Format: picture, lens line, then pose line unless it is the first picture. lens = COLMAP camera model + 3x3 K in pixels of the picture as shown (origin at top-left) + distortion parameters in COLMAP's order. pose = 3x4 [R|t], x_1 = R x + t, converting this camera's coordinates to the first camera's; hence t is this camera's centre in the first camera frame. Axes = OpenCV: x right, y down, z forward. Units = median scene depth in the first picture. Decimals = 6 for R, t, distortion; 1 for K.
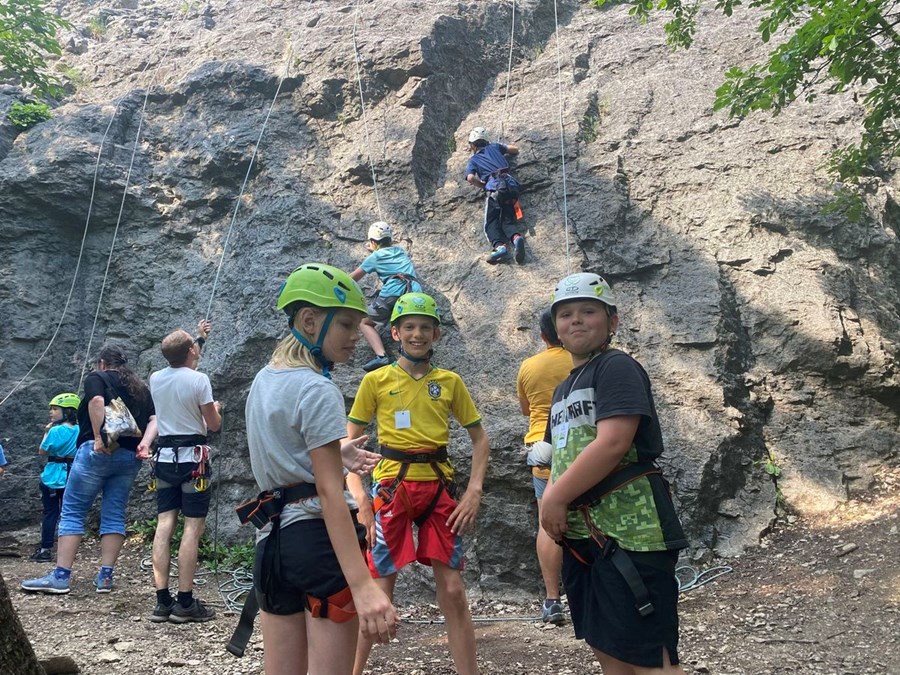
lens RADIAL K [[672.3, 0, 441.9], [0, 672.3, 332.0], [0, 0, 1]] dist [0.076419, -0.131222]
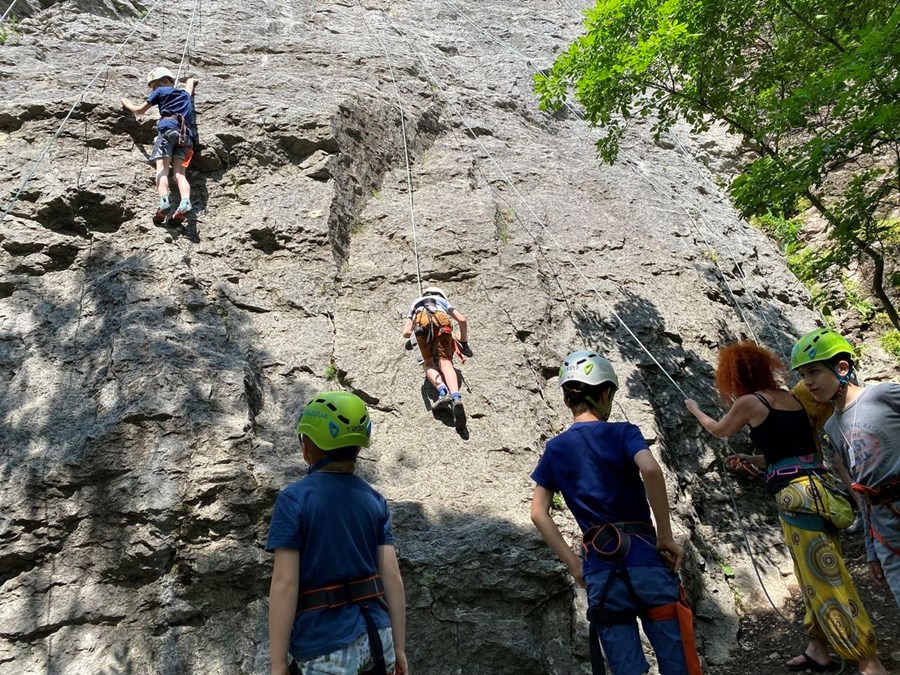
lens RADIAL K [[677.4, 0, 446.1], [0, 677.4, 333.7], [0, 0, 1]] dist [0.058965, -0.081258]
pose [[0.921373, 0.096662, 0.376468, -0.218755], [-0.017382, 0.977860, -0.208536, 0.061992], [-0.388291, 0.185596, 0.902654, 0.145746]]
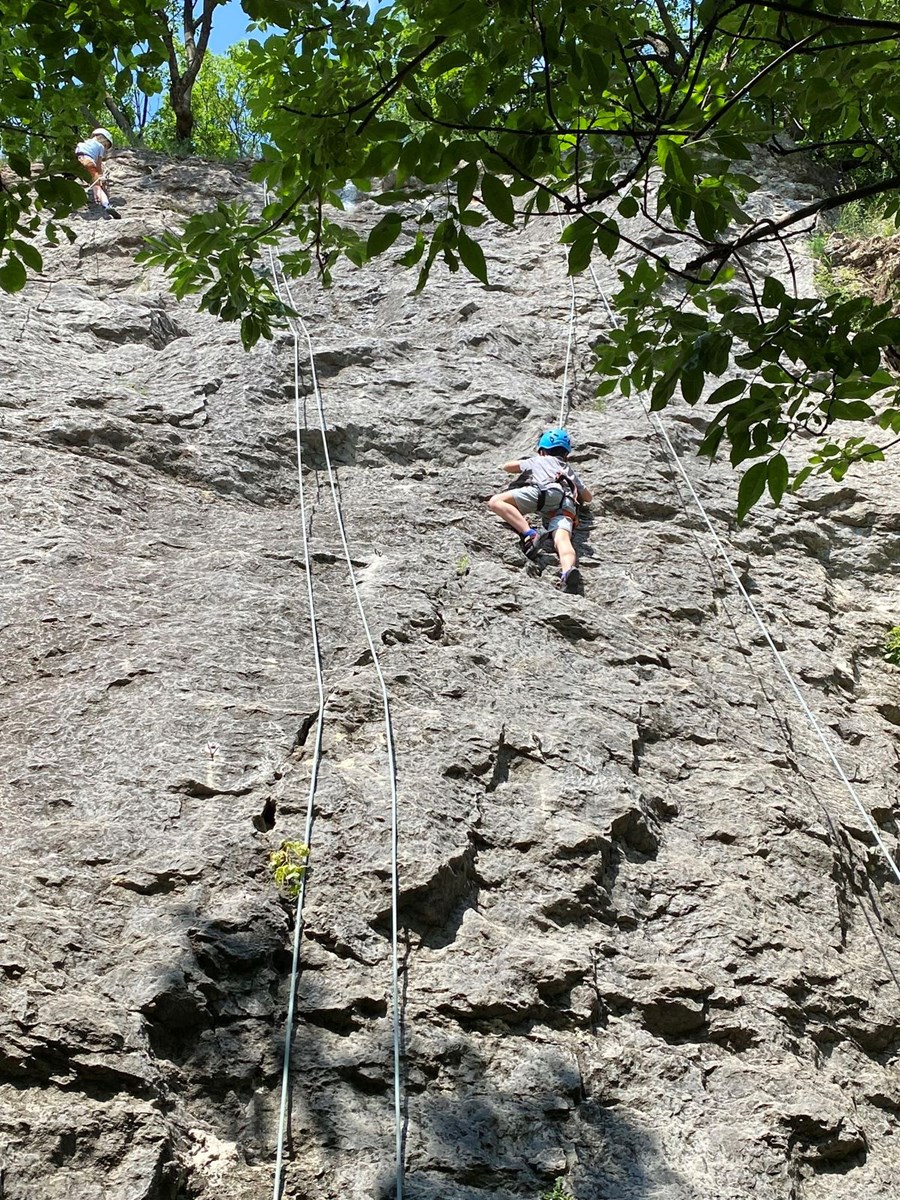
lens RADIAL K [[1339.6, 0, 450.0], [0, 1339.6, 600.0], [0, 0, 1]] dist [0.177408, -0.518183]
pose [[0.988194, 0.121197, 0.093720, 0.650005], [-0.067917, 0.894879, -0.441110, -0.167206], [-0.137330, 0.429537, 0.892546, 0.394729]]
